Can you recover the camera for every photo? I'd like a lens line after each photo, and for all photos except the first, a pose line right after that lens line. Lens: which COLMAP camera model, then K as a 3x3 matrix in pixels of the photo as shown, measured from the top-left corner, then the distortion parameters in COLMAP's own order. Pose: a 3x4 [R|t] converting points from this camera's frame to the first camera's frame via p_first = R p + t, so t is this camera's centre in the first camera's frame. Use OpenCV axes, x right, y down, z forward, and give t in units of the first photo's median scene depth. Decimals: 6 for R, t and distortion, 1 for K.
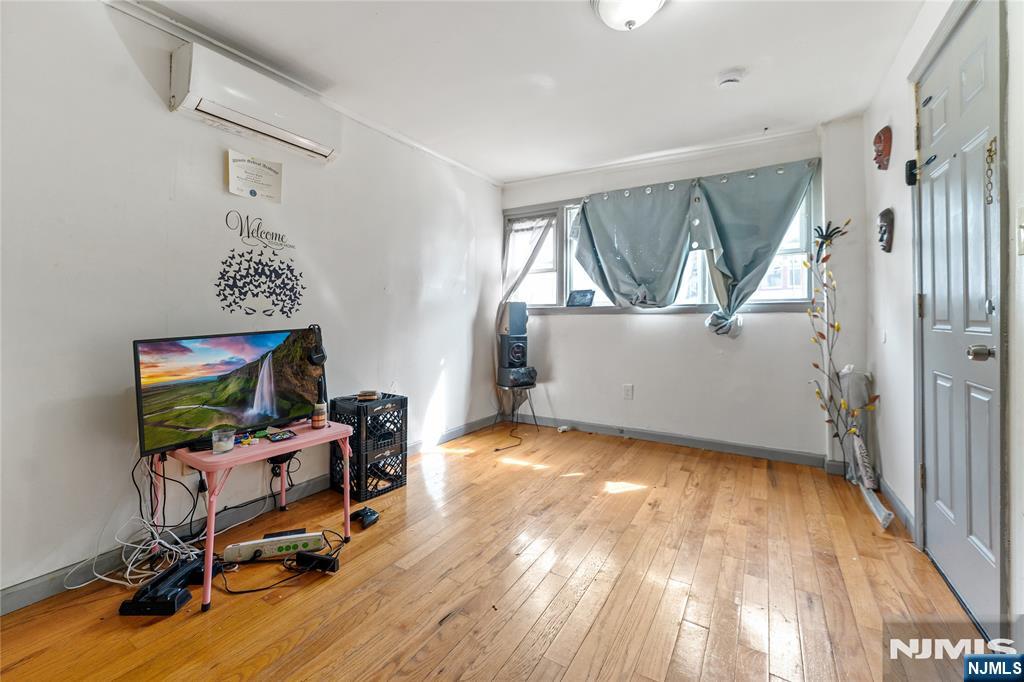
lens RADIAL K [[417.7, 0, 523.6], [0, 417.7, 313.1], [0, 0, 1]] dist [-0.001266, -0.001007]
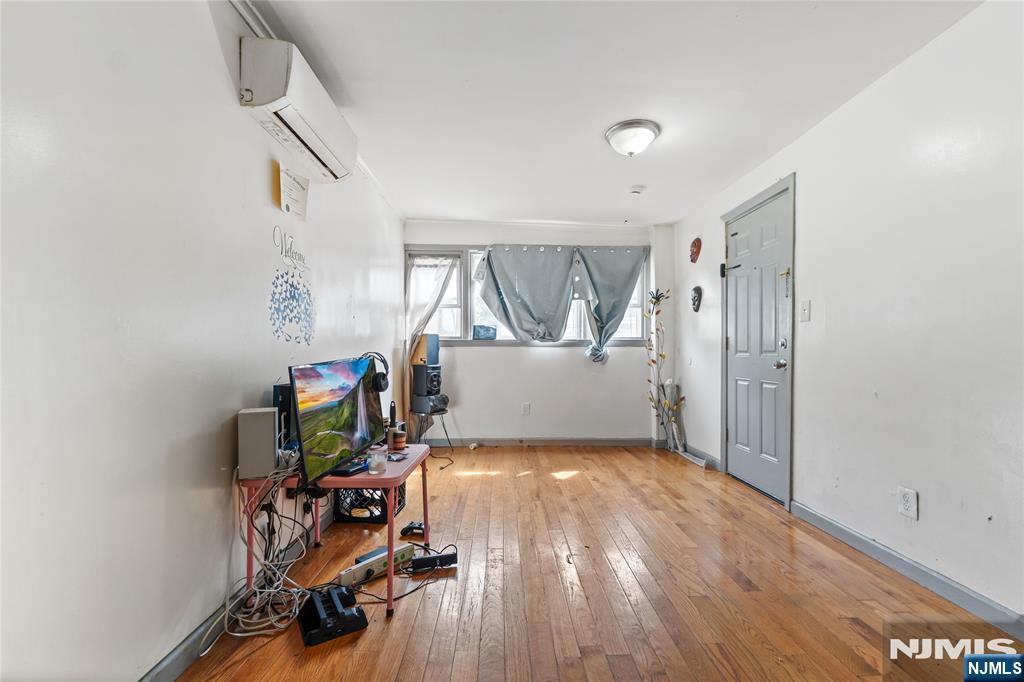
lens RADIAL K [[417.7, 0, 526.9], [0, 417.7, 354.4], [0, 0, 1]] dist [-0.001266, -0.001007]
pose [[0.833945, 0.001464, 0.551845, -0.544240], [-0.010267, 0.999865, 0.012862, 0.011725], [-0.551752, -0.016392, 0.833847, -0.043093]]
